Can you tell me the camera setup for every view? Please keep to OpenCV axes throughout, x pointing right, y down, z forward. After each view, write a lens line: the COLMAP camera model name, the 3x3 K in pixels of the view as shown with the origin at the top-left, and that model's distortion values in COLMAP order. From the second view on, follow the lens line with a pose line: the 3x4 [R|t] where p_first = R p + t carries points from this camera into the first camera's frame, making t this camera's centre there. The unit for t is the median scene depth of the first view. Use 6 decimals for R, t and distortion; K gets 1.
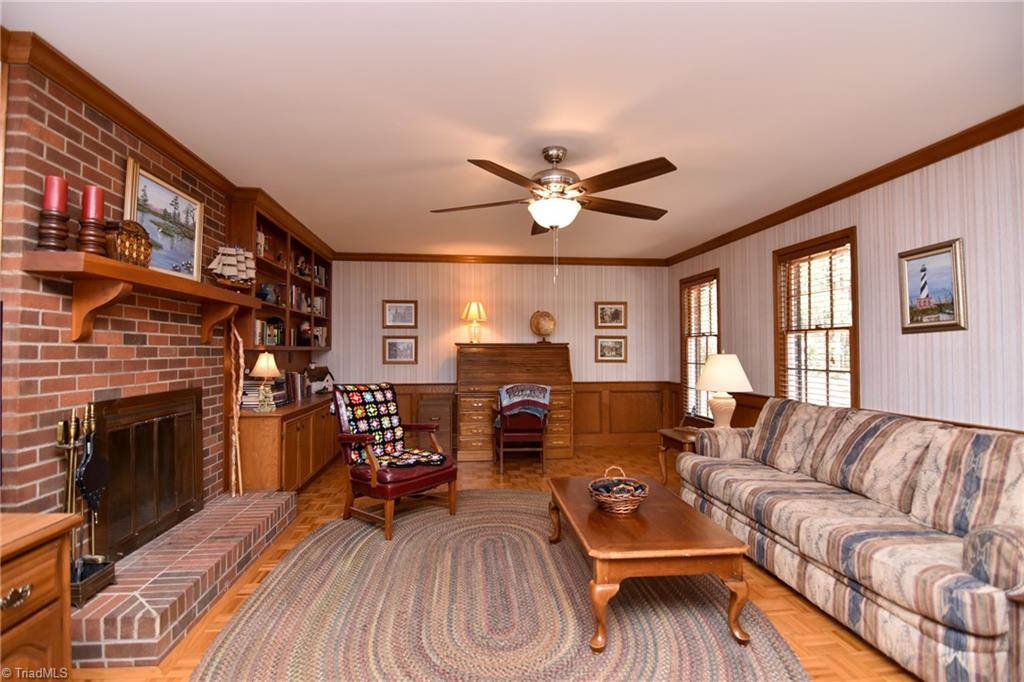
lens RADIAL K [[493.6, 0, 512.0], [0, 493.6, 341.0], [0, 0, 1]] dist [-0.011480, -0.000279]
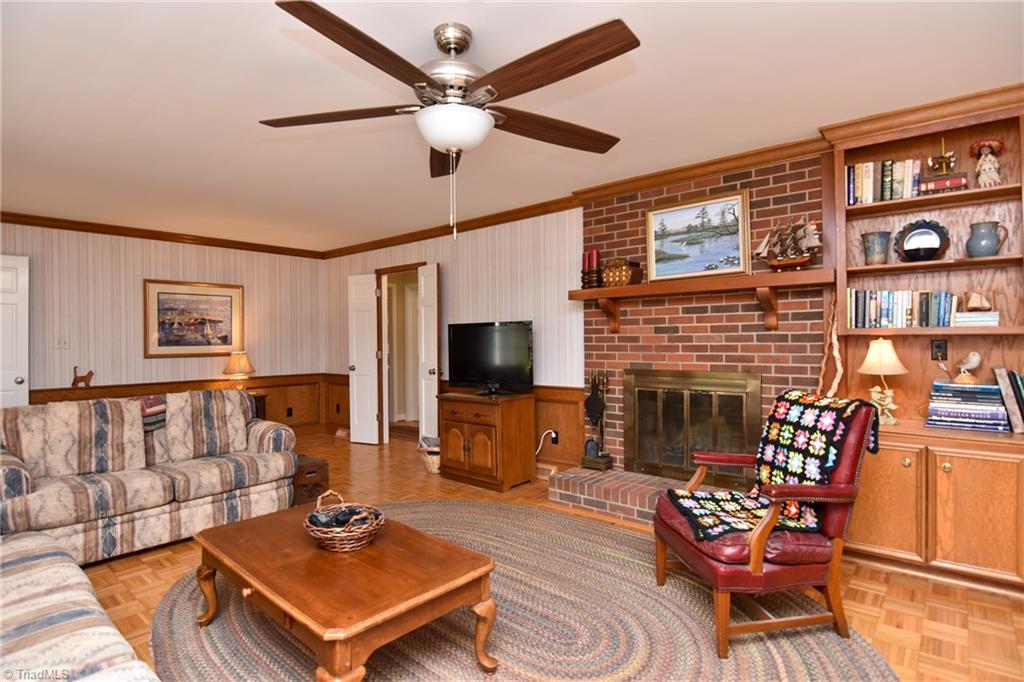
lens RADIAL K [[524.9, 0, 512.0], [0, 524.9, 341.0], [0, 0, 1]] dist [0.002242, -0.015680]
pose [[-0.728438, 0.011850, -0.685009, 0.552149], [0.025061, 0.999642, -0.009357, 0.029228], [0.684653, -0.023983, -0.728475, 1.681829]]
